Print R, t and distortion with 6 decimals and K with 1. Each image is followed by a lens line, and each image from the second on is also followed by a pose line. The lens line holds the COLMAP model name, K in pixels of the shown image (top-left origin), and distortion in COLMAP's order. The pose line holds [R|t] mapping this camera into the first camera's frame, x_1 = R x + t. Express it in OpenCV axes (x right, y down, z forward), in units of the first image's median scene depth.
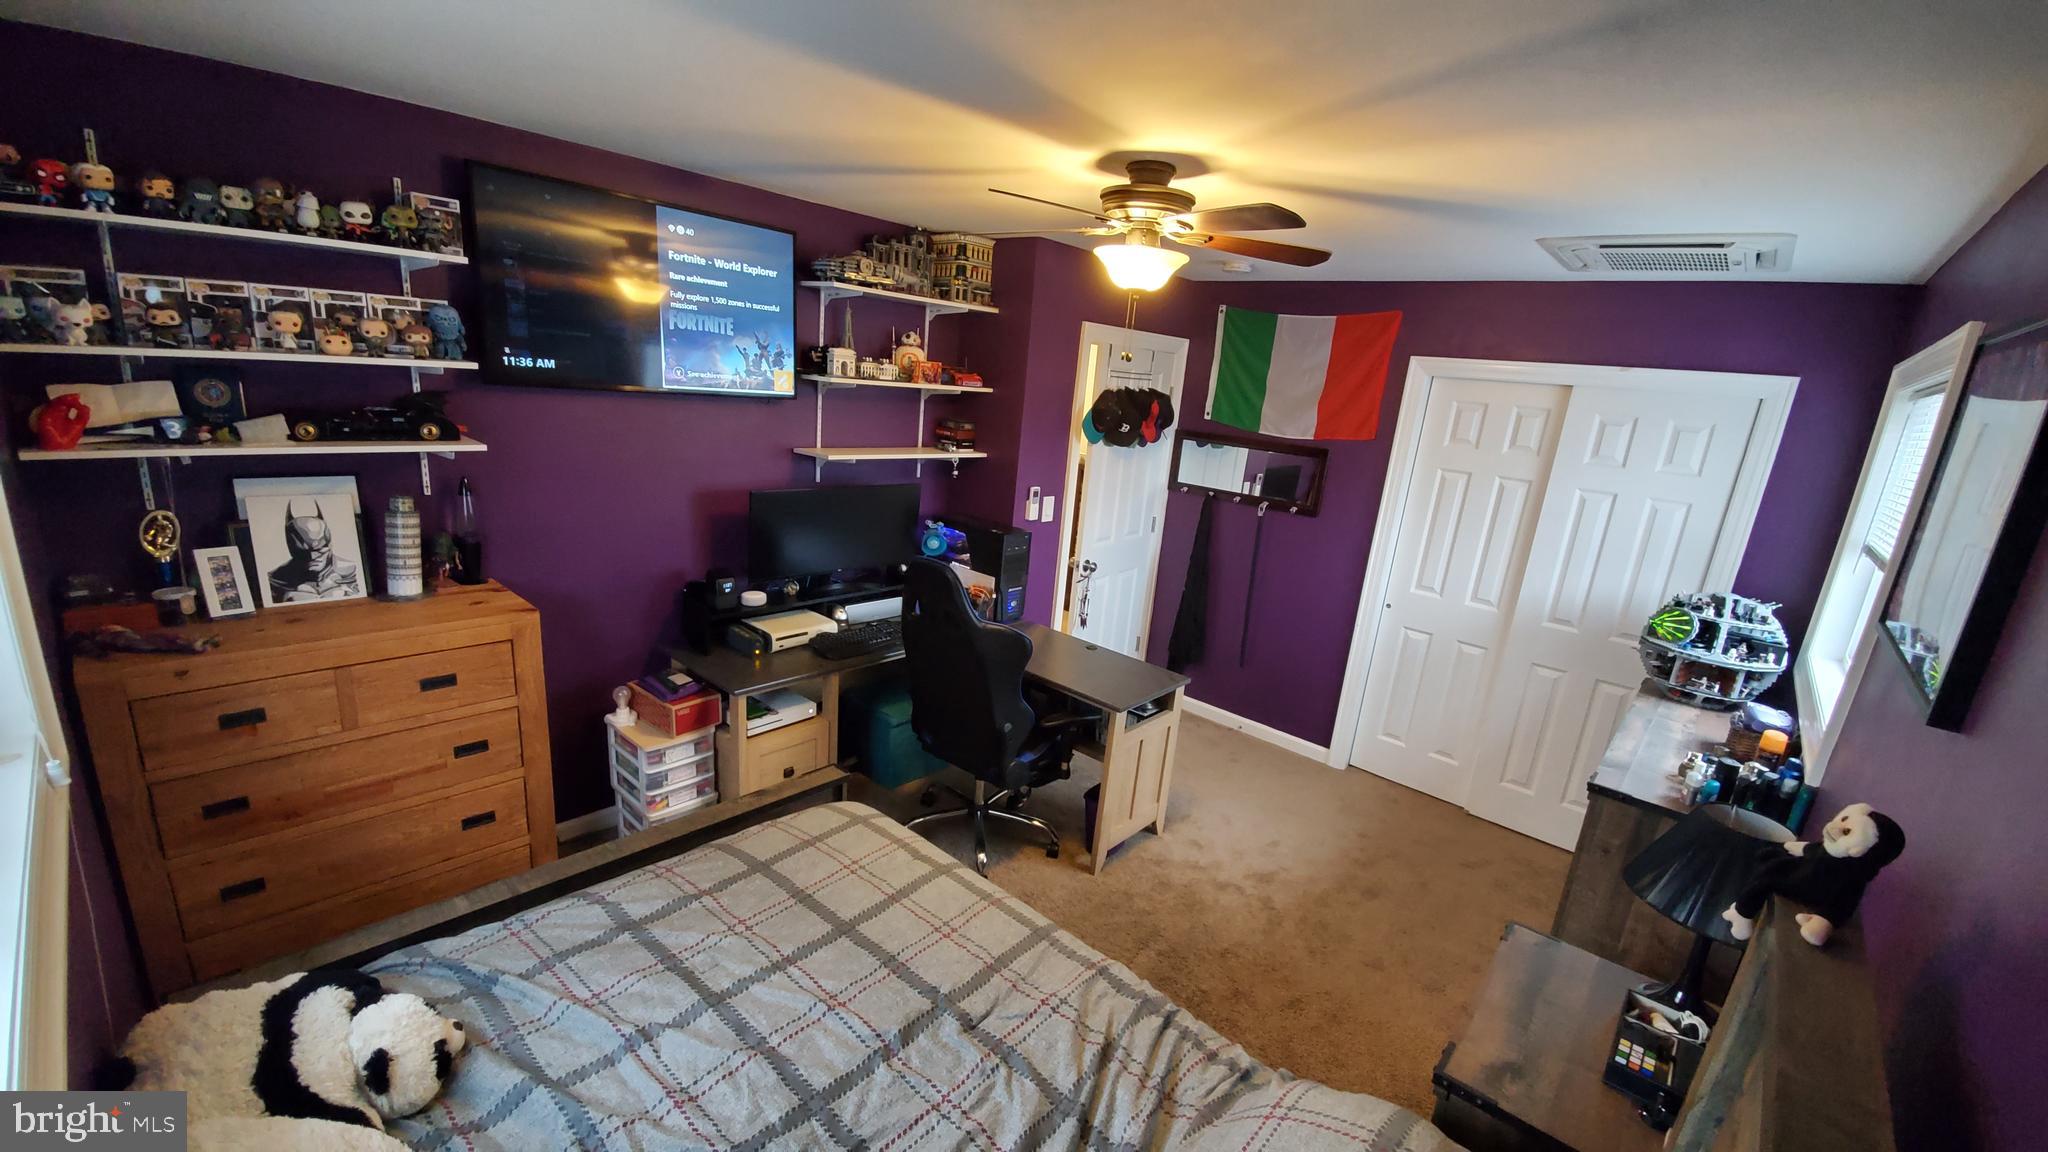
lens RADIAL K [[805.6, 0, 1026.7], [0, 805.6, 590.0], [0, 0, 1]] dist [-0.000548, -0.000680]
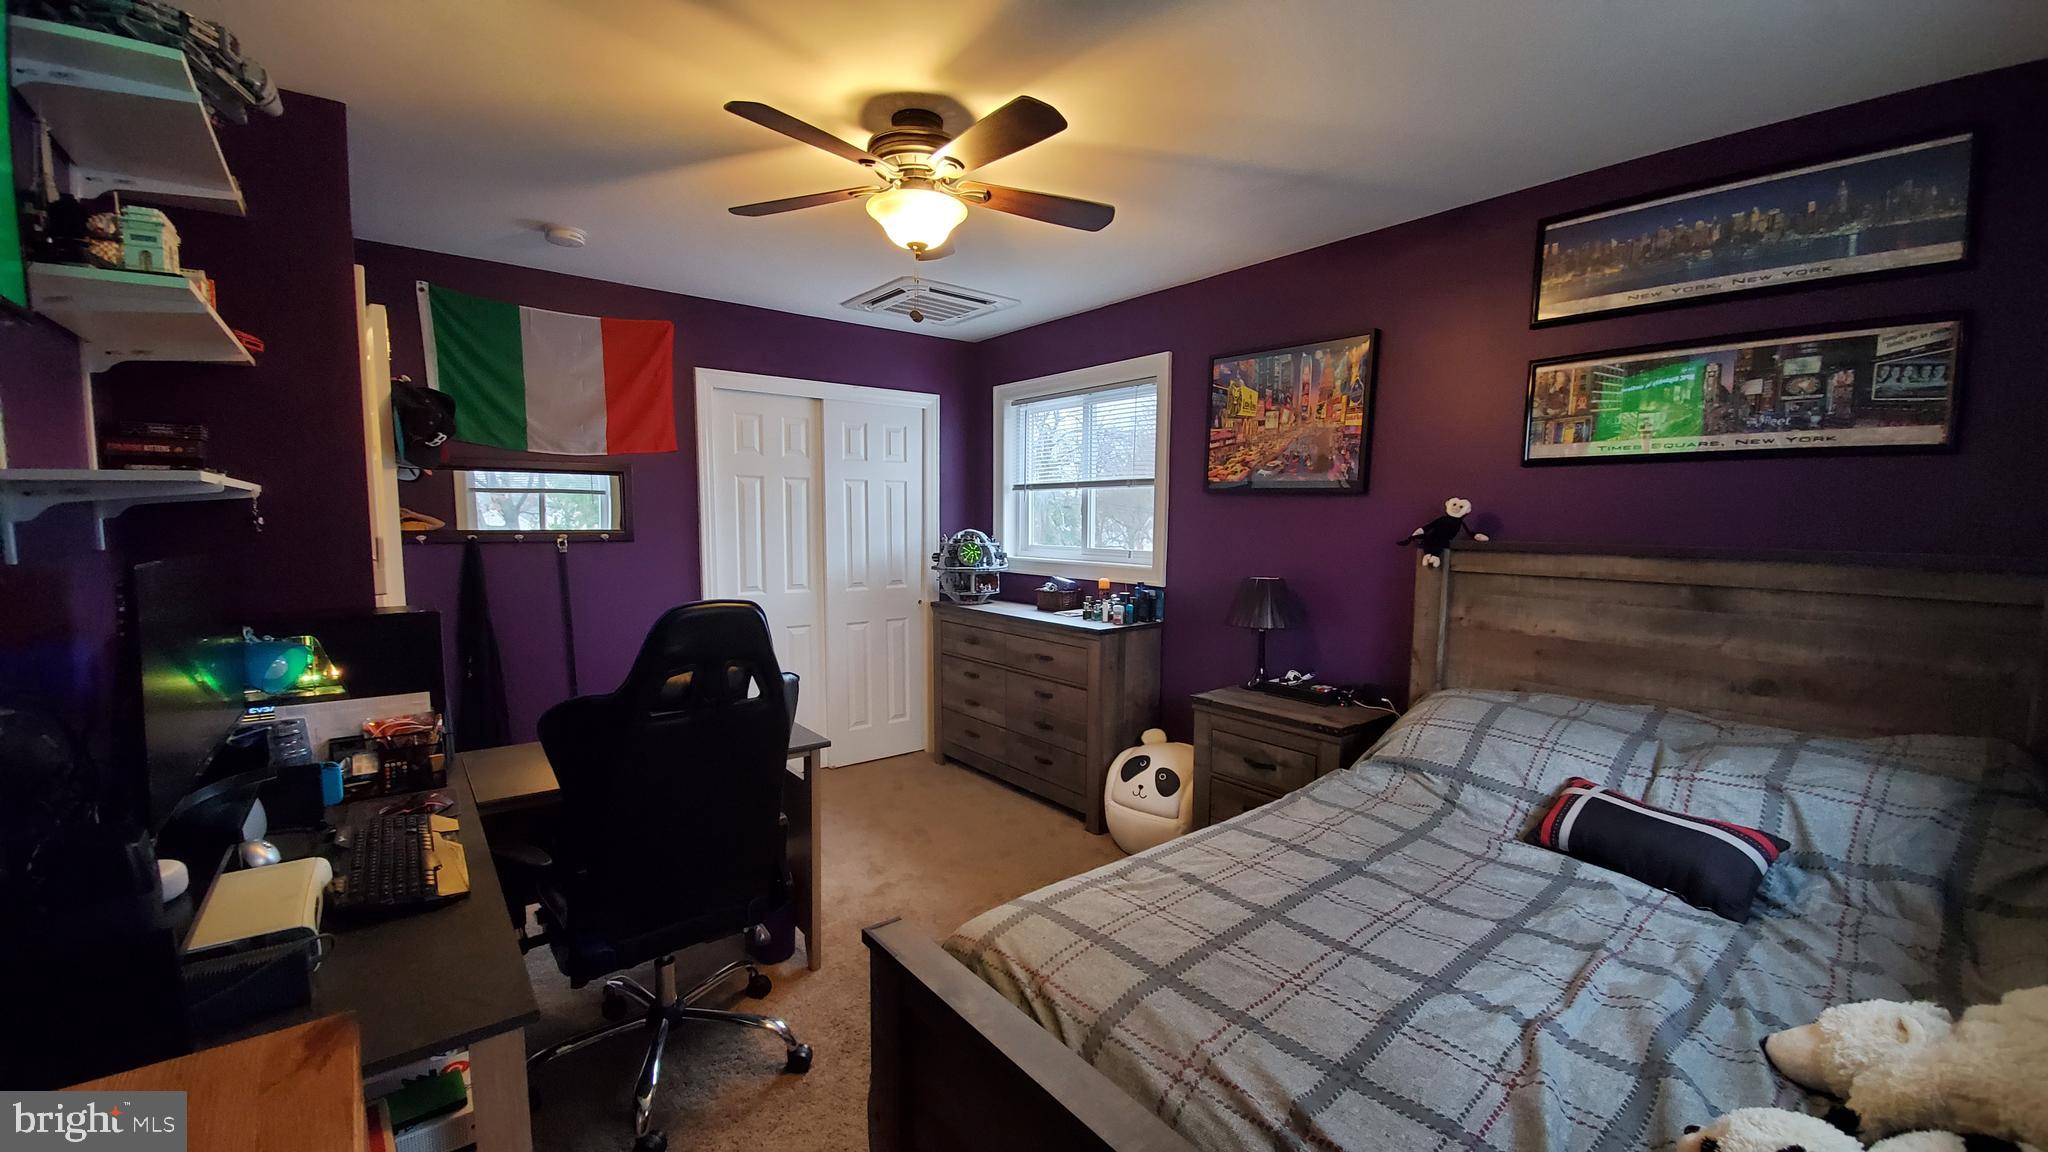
lens RADIAL K [[805.6, 0, 1026.7], [0, 805.6, 590.0], [0, 0, 1]] dist [-0.000548, -0.000680]
pose [[0.149216, -0.179831, 0.972315, -0.572189], [0.264302, 0.954798, 0.136030, -0.058424], [-0.952827, 0.236687, 0.190001, 0.551055]]
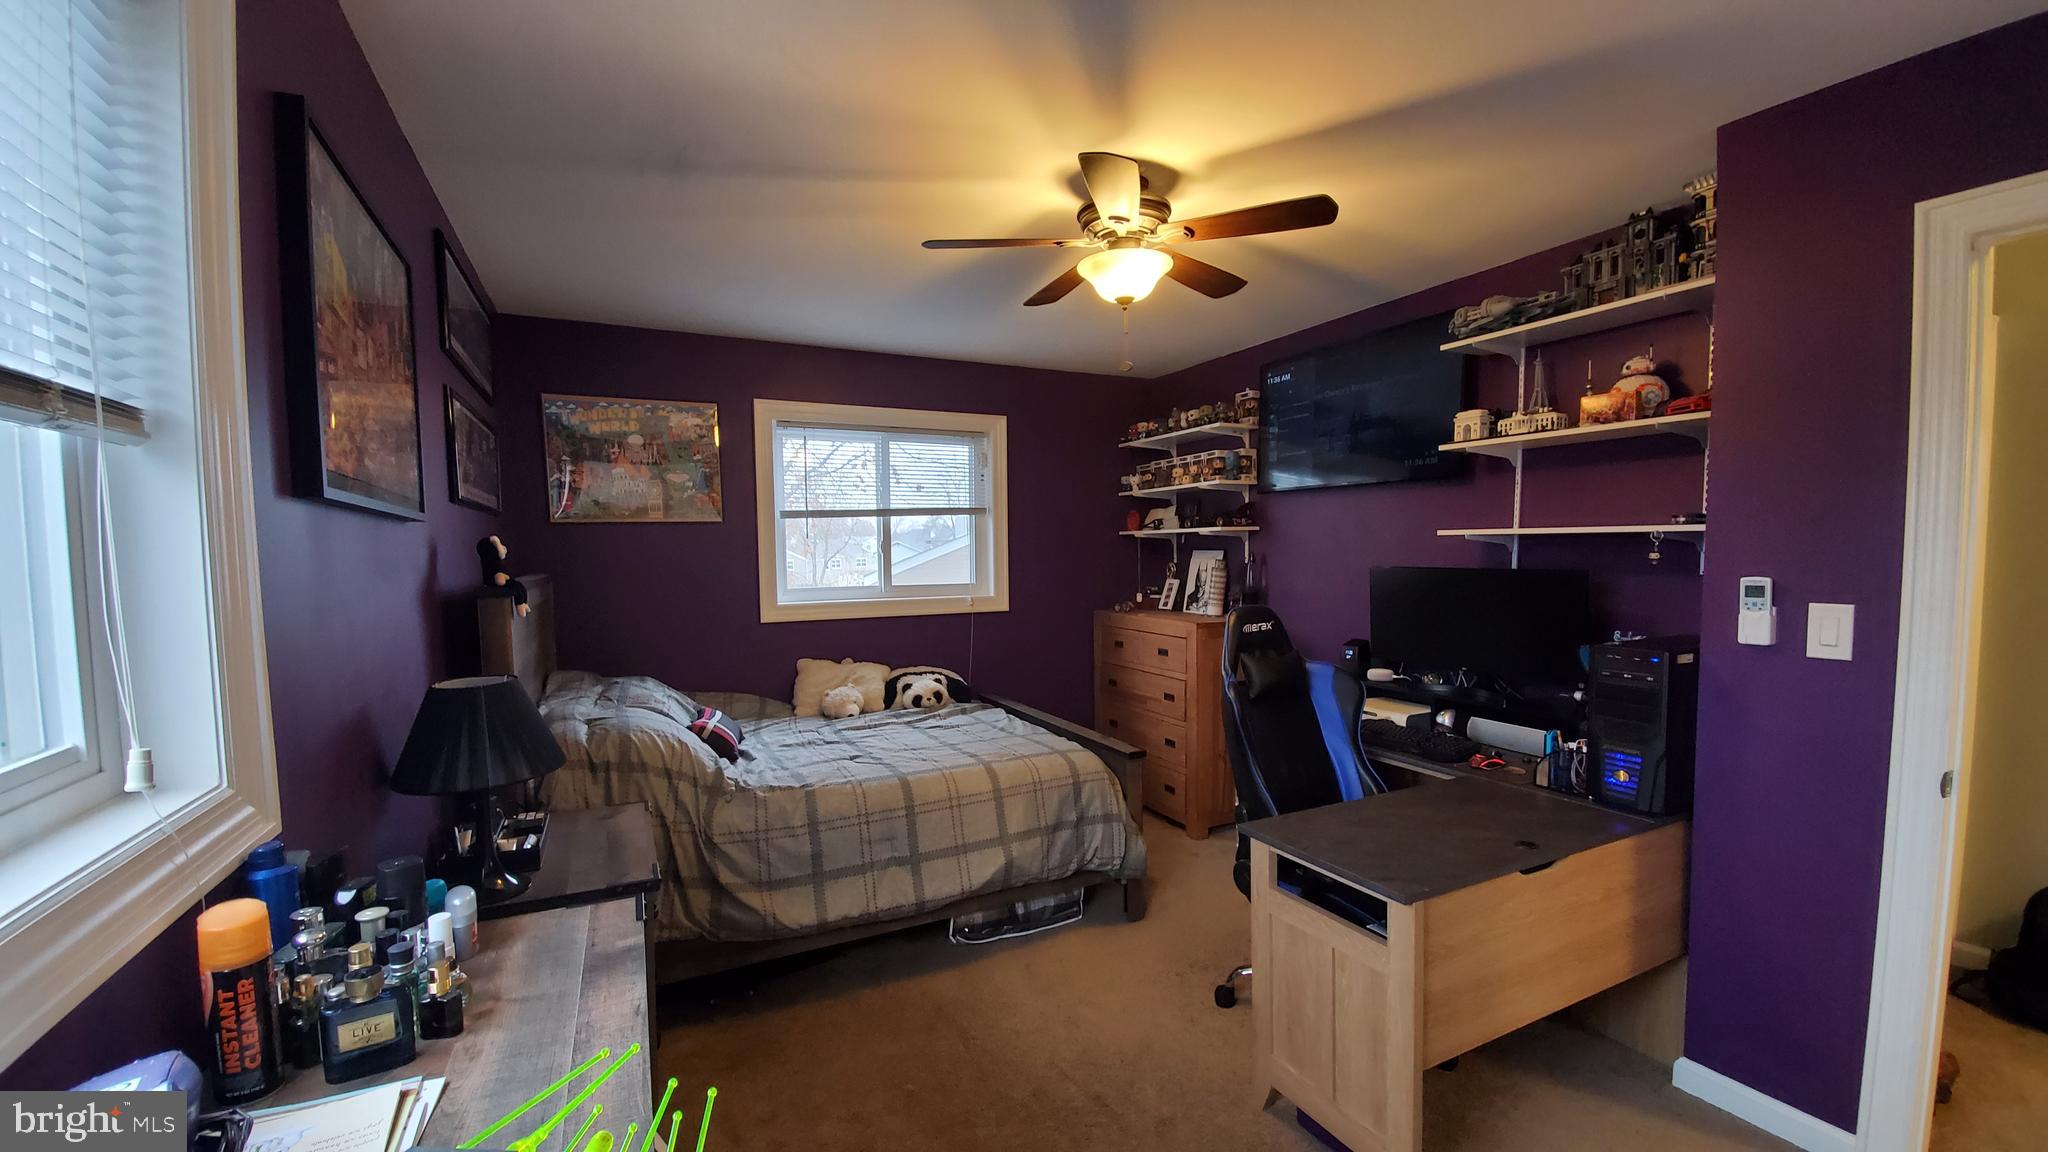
lens RADIAL K [[805.6, 0, 1026.7], [0, 805.6, 590.0], [0, 0, 1]] dist [-0.000548, -0.000680]
pose [[-0.362407, -0.037288, -0.931274, 0.738621], [-0.264653, 0.962187, 0.064464, -0.038477], [0.893655, 0.269826, -0.358572, 0.908614]]
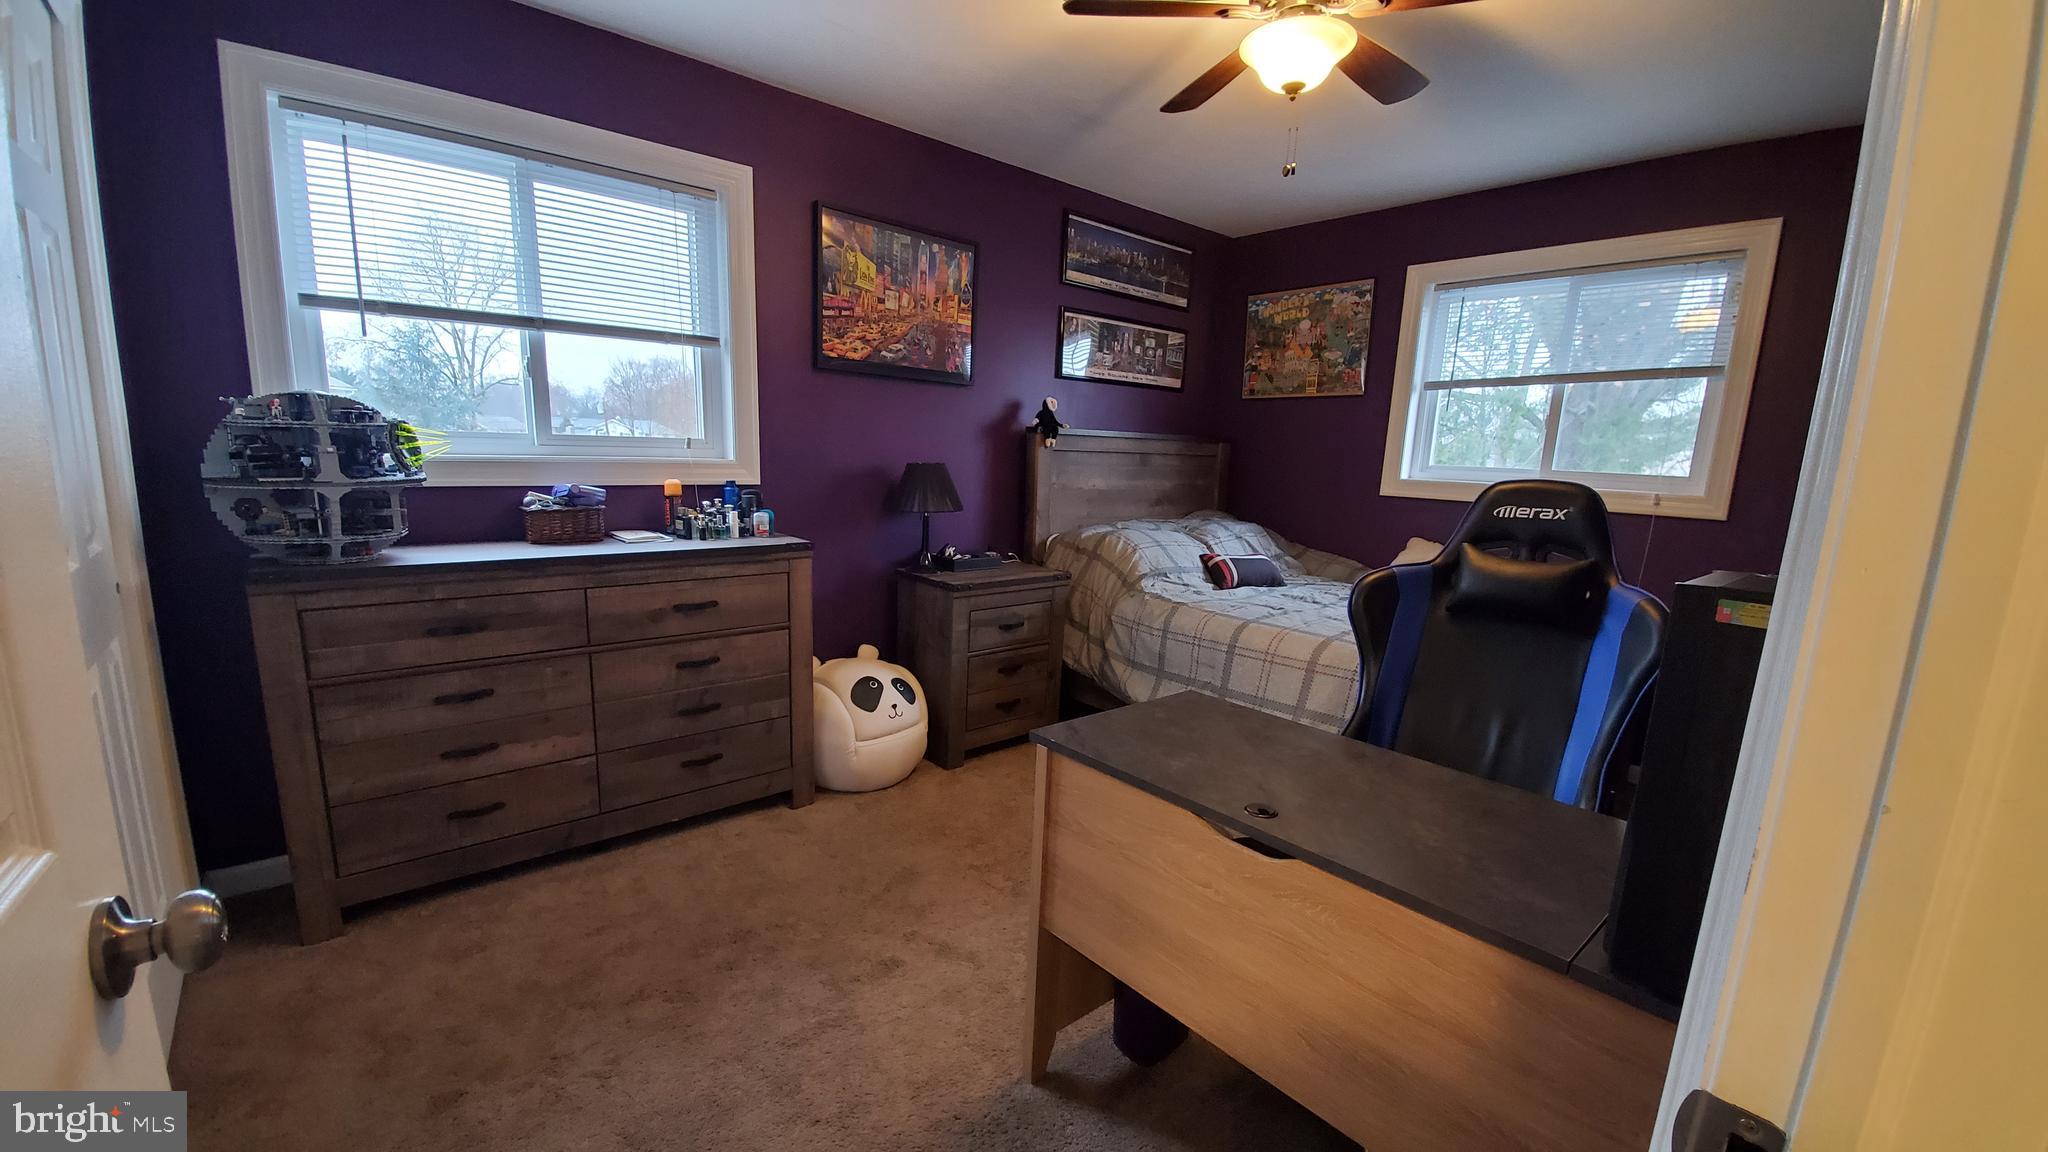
lens RADIAL K [[805.6, 0, 1026.7], [0, 805.6, 590.0], [0, 0, 1]] dist [-0.000548, -0.000680]
pose [[-0.984963, -0.144227, 0.095116, 0.158902], [-0.089100, 0.895736, 0.435566, -0.165352], [-0.148020, 0.420542, -0.895117, 1.373431]]
